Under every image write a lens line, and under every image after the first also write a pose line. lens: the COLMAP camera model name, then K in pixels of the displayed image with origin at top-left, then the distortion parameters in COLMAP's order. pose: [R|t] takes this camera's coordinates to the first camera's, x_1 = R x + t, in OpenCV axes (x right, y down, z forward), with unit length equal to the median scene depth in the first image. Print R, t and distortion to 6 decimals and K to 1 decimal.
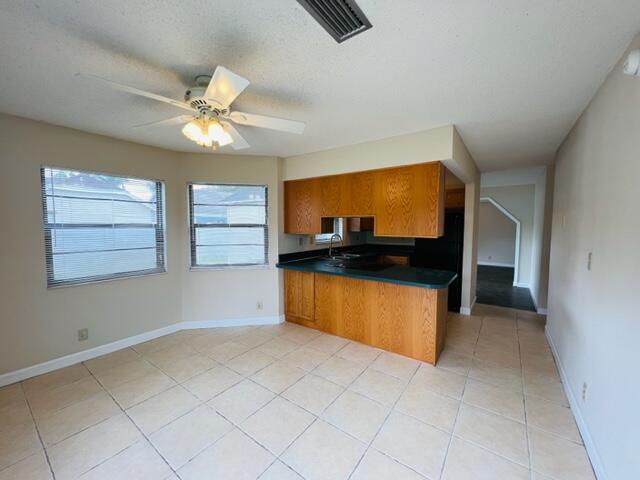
lens RADIAL K [[256.7, 0, 322.2], [0, 256.7, 239.0], [0, 0, 1]] dist [0.001873, -0.000511]
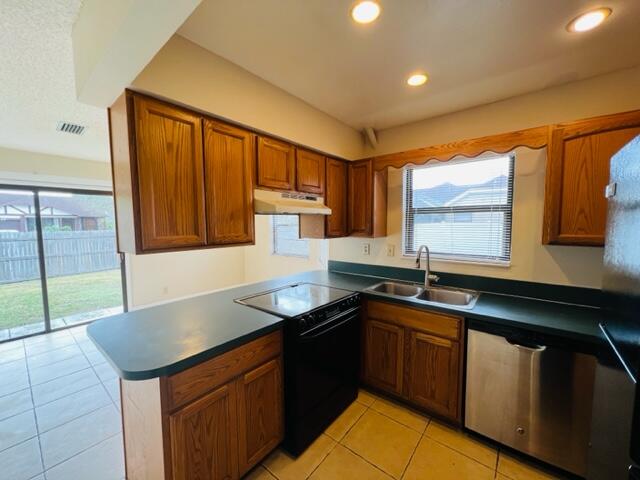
lens RADIAL K [[256.7, 0, 320.7], [0, 256.7, 241.2], [0, 0, 1]] dist [0.001873, -0.000511]
pose [[-0.053005, 0.060709, -0.996747, 0.920309], [-0.050365, 0.996717, 0.063386, -0.070443], [0.997323, 0.053560, -0.049773, 1.387966]]
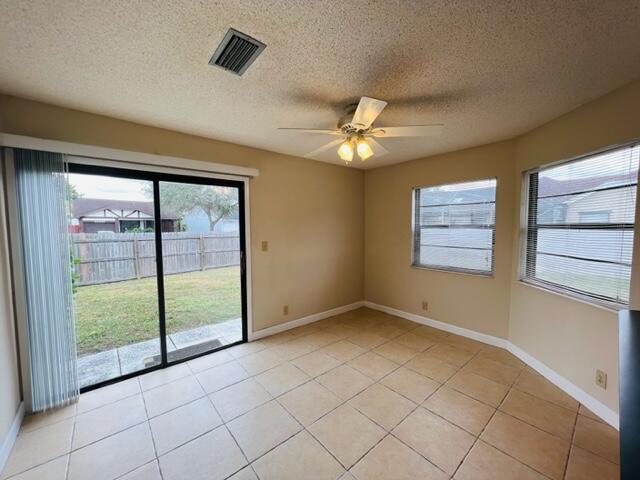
lens RADIAL K [[256.7, 0, 321.7], [0, 256.7, 241.3], [0, 0, 1]] dist [0.001873, -0.000511]
pose [[-0.232008, 0.052813, -0.971279, 0.518472], [-0.049376, 0.996598, 0.065984, -0.035891], [0.971460, 0.063266, -0.228611, 0.753211]]
